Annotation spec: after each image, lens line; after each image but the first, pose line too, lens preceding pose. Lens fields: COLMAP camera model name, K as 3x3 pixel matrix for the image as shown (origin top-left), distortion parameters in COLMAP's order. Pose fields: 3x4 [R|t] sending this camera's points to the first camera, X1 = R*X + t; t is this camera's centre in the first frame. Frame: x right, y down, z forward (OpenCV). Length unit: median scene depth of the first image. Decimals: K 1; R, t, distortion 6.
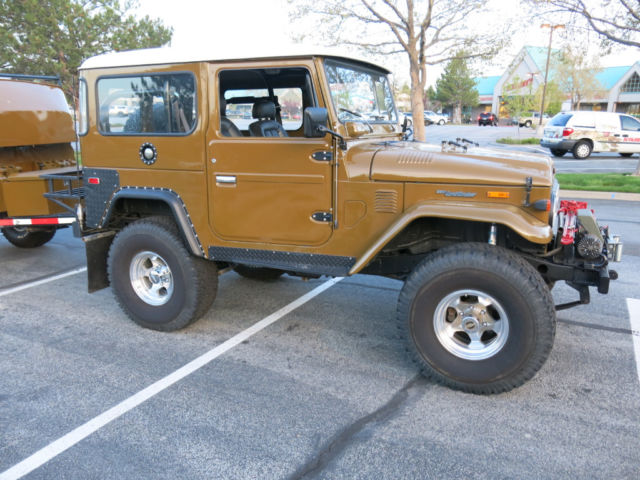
lens RADIAL K [[532.9, 0, 320.0], [0, 532.9, 240.4], [0, 0, 1]] dist [-0.018759, -0.000594]
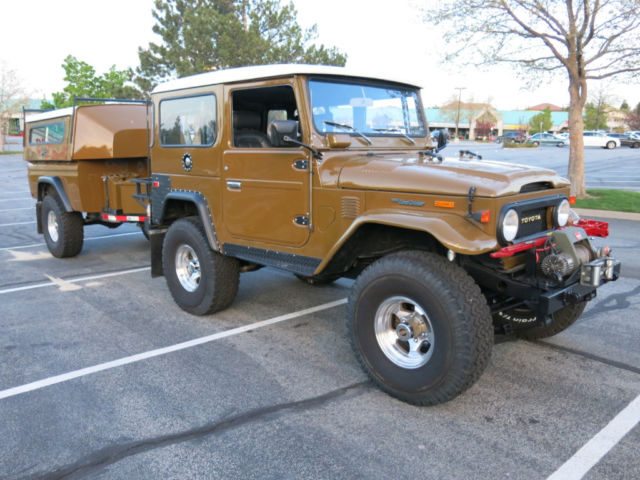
lens RADIAL K [[532.9, 0, 318.9], [0, 532.9, 240.1], [0, 0, 1]] dist [-0.018759, -0.000594]
pose [[0.934910, 0.062831, -0.349278, 0.385312], [-0.076814, 0.996698, -0.026313, 0.019902], [0.346472, 0.051430, 0.936649, -0.003976]]
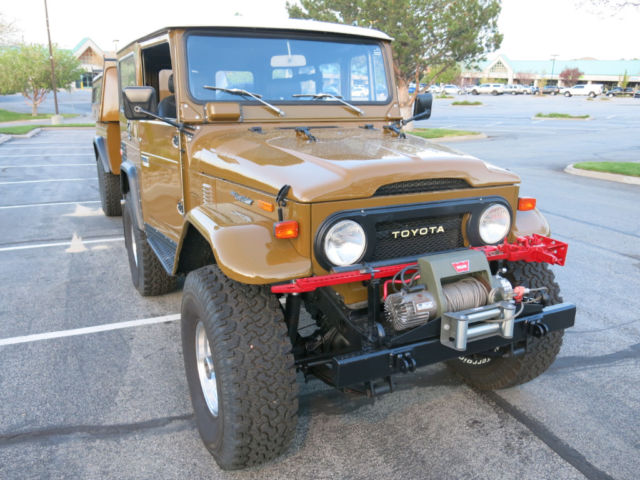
lens RADIAL K [[532.9, 0, 318.1], [0, 532.9, 239.6], [0, 0, 1]] dist [-0.018759, -0.000594]
pose [[0.772547, 0.165924, -0.612895, 0.691381], [-0.142762, 0.985929, 0.086963, -0.093873], [0.618700, 0.020315, 0.785364, 0.396562]]
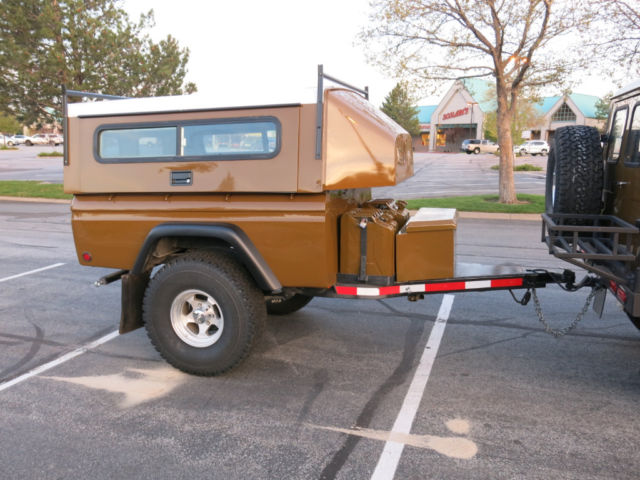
lens RADIAL K [[532.9, 0, 317.9], [0, 532.9, 241.4], [0, 0, 1]] dist [-0.018759, -0.000594]
pose [[0.990238, -0.027810, 0.136587, -1.094438], [0.034481, 0.998313, -0.046718, -0.097043], [-0.135057, 0.050971, 0.989526, 0.431513]]
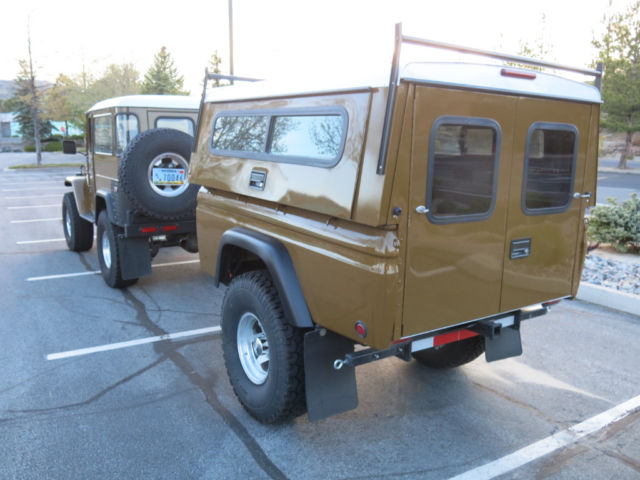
lens RADIAL K [[532.9, 0, 317.3], [0, 532.9, 241.3], [0, 0, 1]] dist [-0.018759, -0.000594]
pose [[-0.855838, -0.099259, 0.507630, -1.496185], [0.106848, 0.926321, 0.361266, -0.547134], [-0.506087, 0.363425, -0.782175, 2.396427]]
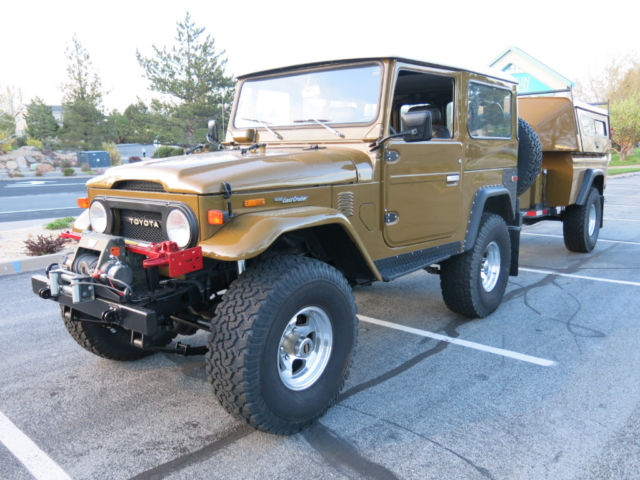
lens RADIAL K [[532.9, 0, 319.6], [0, 532.9, 239.6], [0, 0, 1]] dist [-0.018759, -0.000594]
pose [[-0.258666, 0.167885, -0.951266, 1.070390], [-0.197827, 0.954701, 0.222284, -0.262549], [0.945493, 0.245683, -0.213737, 1.357122]]
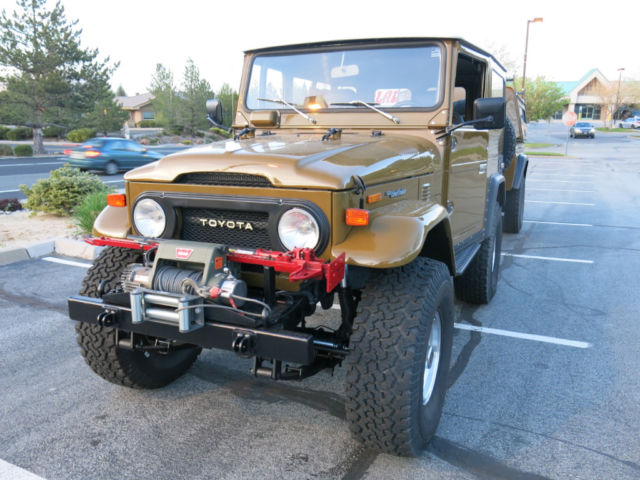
lens RADIAL K [[532.9, 0, 319.3], [0, 532.9, 242.0], [0, 0, 1]] dist [-0.018759, -0.000594]
pose [[0.006479, 0.207043, -0.978310, 1.023815], [-0.219179, 0.954835, 0.200624, -0.196033], [0.975663, 0.213125, 0.051566, 1.027932]]
